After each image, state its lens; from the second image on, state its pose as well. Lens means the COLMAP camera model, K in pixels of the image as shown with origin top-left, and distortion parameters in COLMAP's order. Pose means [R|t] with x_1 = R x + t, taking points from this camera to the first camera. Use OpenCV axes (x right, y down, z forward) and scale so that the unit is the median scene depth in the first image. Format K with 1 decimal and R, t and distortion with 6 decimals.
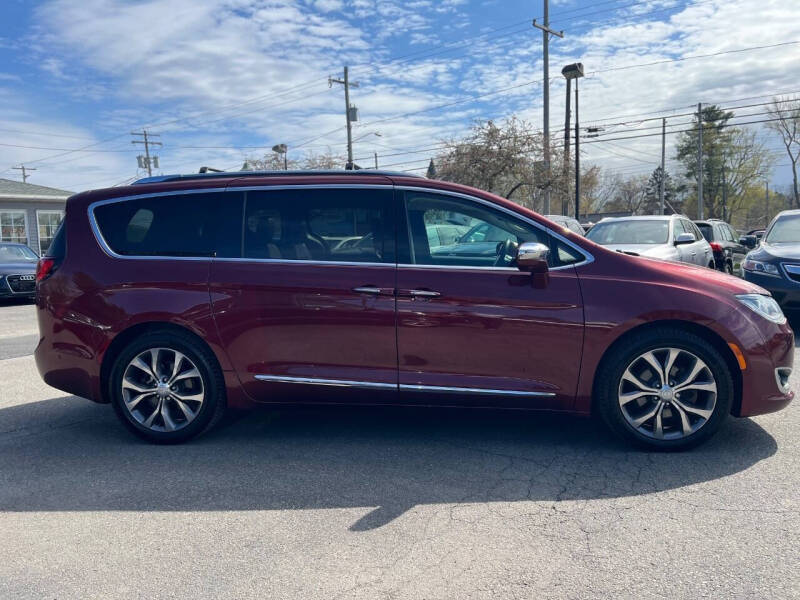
lens RADIAL K [[606.1, 0, 401.8], [0, 606.1, 303.8], [0, 0, 1]] dist [0.035235, -0.037439]
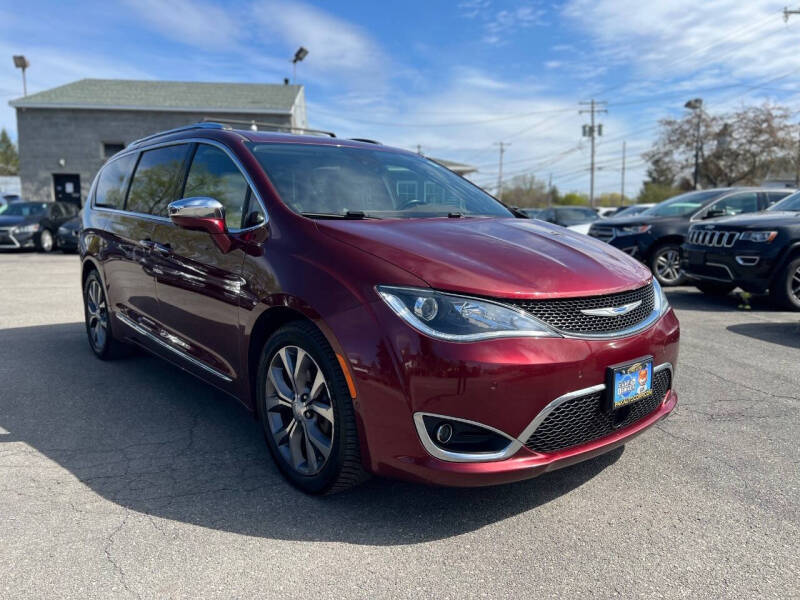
lens RADIAL K [[606.1, 0, 399.4], [0, 606.1, 286.5], [0, 0, 1]] dist [0.035235, -0.037439]
pose [[0.715452, 0.110338, -0.689894, 0.906970], [-0.094853, 0.993648, 0.060552, -0.046833], [0.692193, 0.022116, 0.721374, 0.509736]]
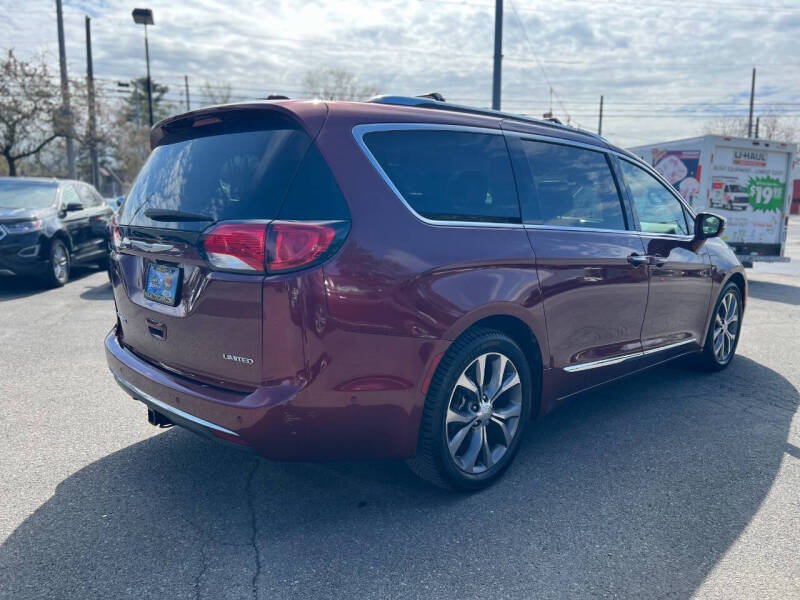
lens RADIAL K [[606.1, 0, 403.8], [0, 606.1, 303.5], [0, 0, 1]] dist [0.035235, -0.037439]
pose [[0.625296, -0.089842, 0.775199, -0.972334], [0.051854, 0.995939, 0.073598, -0.039009], [-0.778663, -0.005824, 0.627415, 0.631754]]
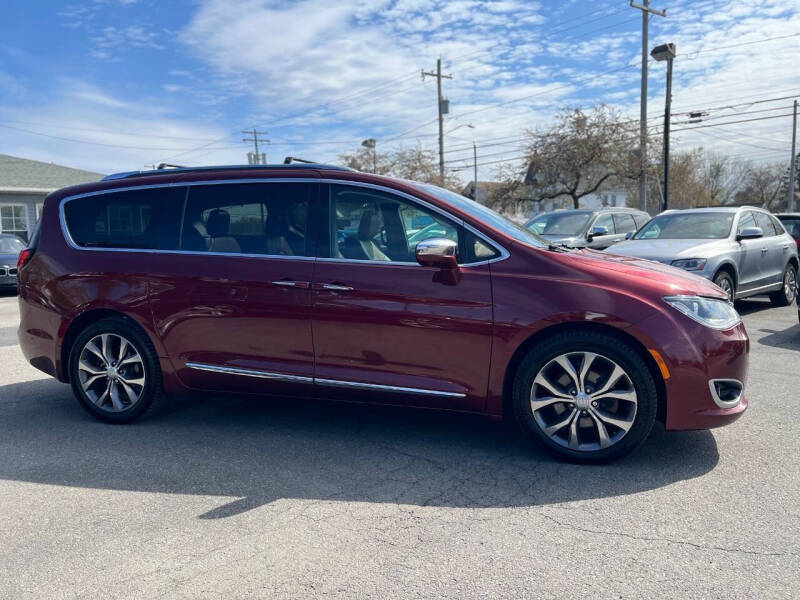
lens RADIAL K [[606.1, 0, 402.4], [0, 606.1, 301.9], [0, 0, 1]] dist [0.035235, -0.037439]
pose [[0.983516, 0.024623, -0.179136, 0.296567], [-0.023078, 0.999676, 0.010707, -0.006473], [0.179342, -0.006396, 0.983766, 0.038066]]
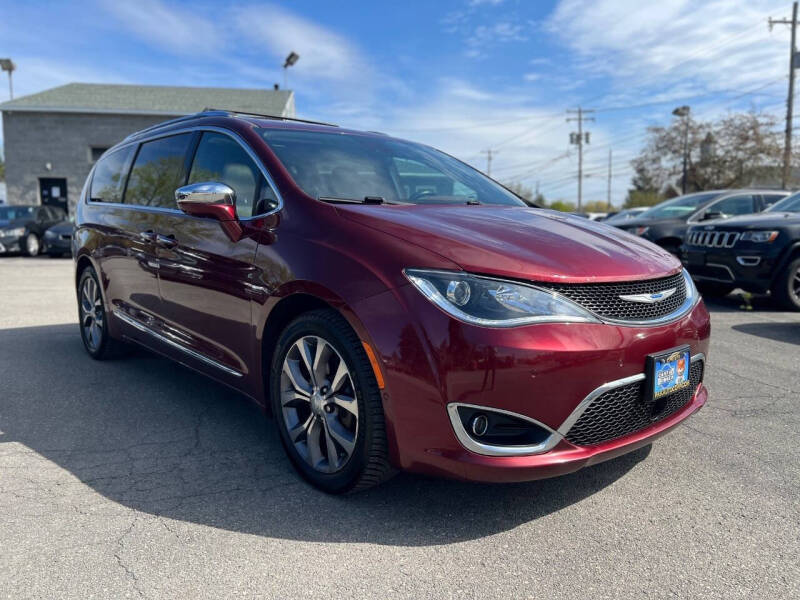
lens RADIAL K [[606.1, 0, 399.2], [0, 606.1, 284.0], [0, 0, 1]] dist [0.035235, -0.037439]
pose [[0.730018, 0.097274, -0.676470, 0.858803], [-0.094335, 0.994686, 0.041230, -0.019335], [0.676886, 0.033715, 0.735315, 0.507632]]
